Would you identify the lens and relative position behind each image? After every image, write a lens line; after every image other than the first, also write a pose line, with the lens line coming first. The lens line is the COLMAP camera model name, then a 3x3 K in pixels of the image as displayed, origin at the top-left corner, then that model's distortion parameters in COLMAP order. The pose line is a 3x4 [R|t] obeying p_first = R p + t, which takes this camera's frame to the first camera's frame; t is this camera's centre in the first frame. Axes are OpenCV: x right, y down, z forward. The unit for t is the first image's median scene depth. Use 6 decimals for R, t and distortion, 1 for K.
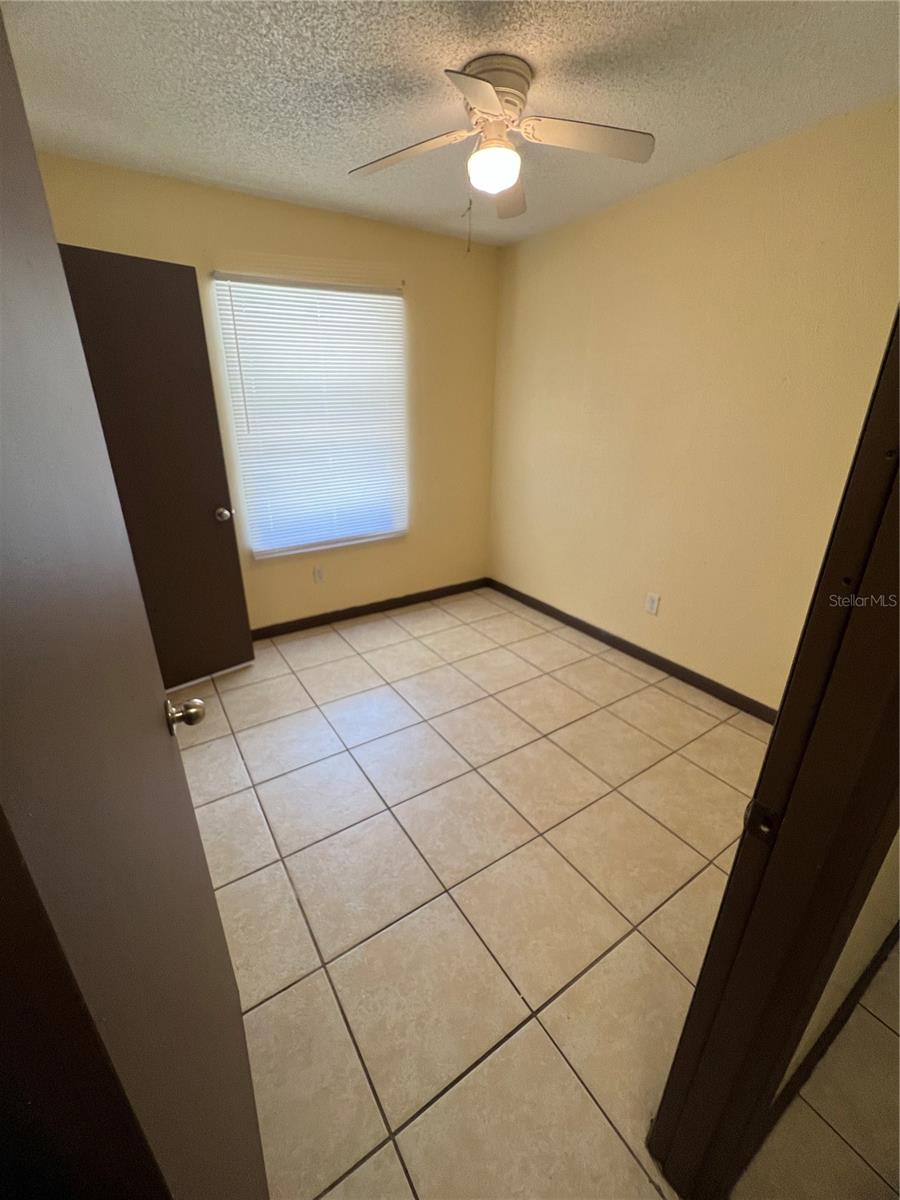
lens RADIAL K [[484.1, 0, 451.0], [0, 484.1, 601.8], [0, 0, 1]] dist [-0.003210, 0.000645]
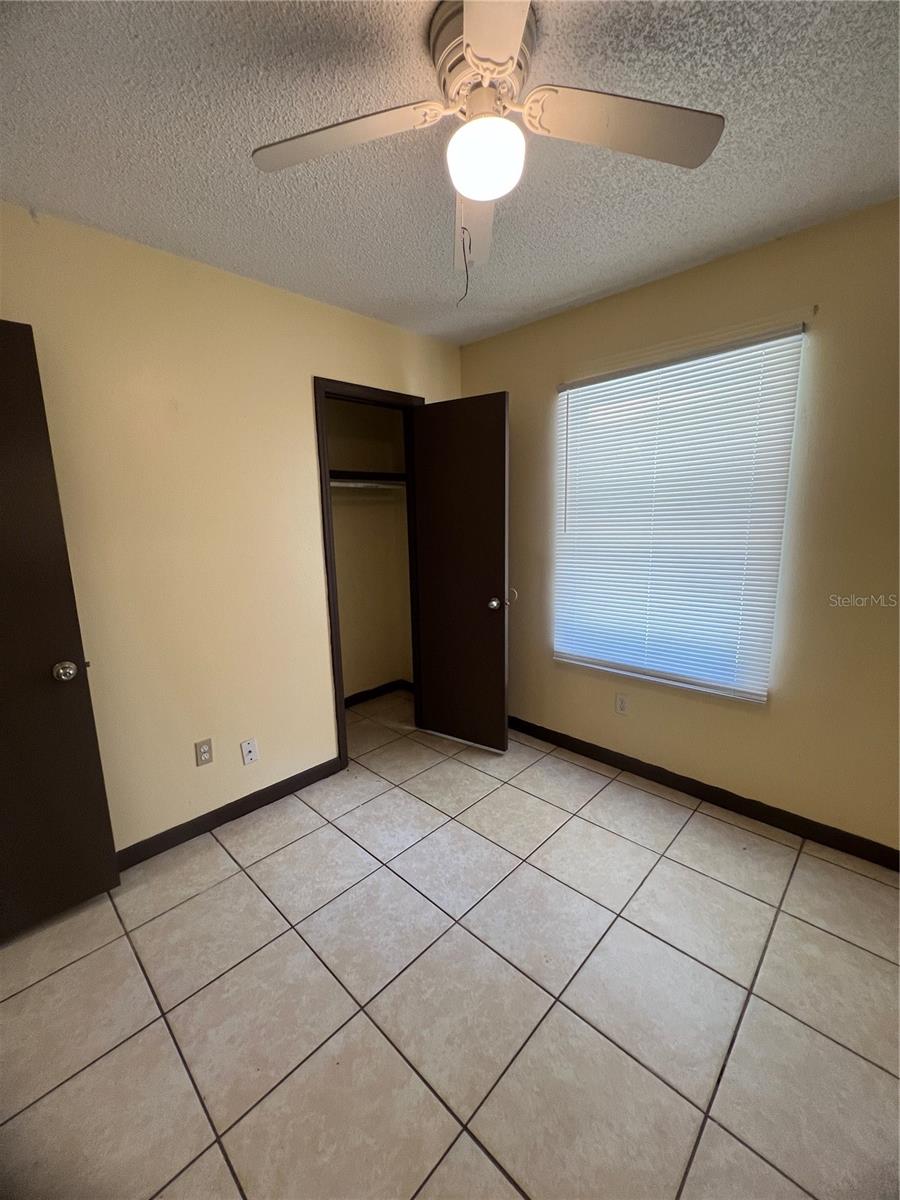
lens RADIAL K [[484.1, 0, 452.3], [0, 484.1, 597.2], [0, 0, 1]] dist [-0.003210, 0.000645]
pose [[0.221943, 0.166113, -0.960806, 0.460707], [-0.348713, 0.933733, 0.080880, -0.214450], [0.910571, 0.317095, 0.265162, 0.543728]]
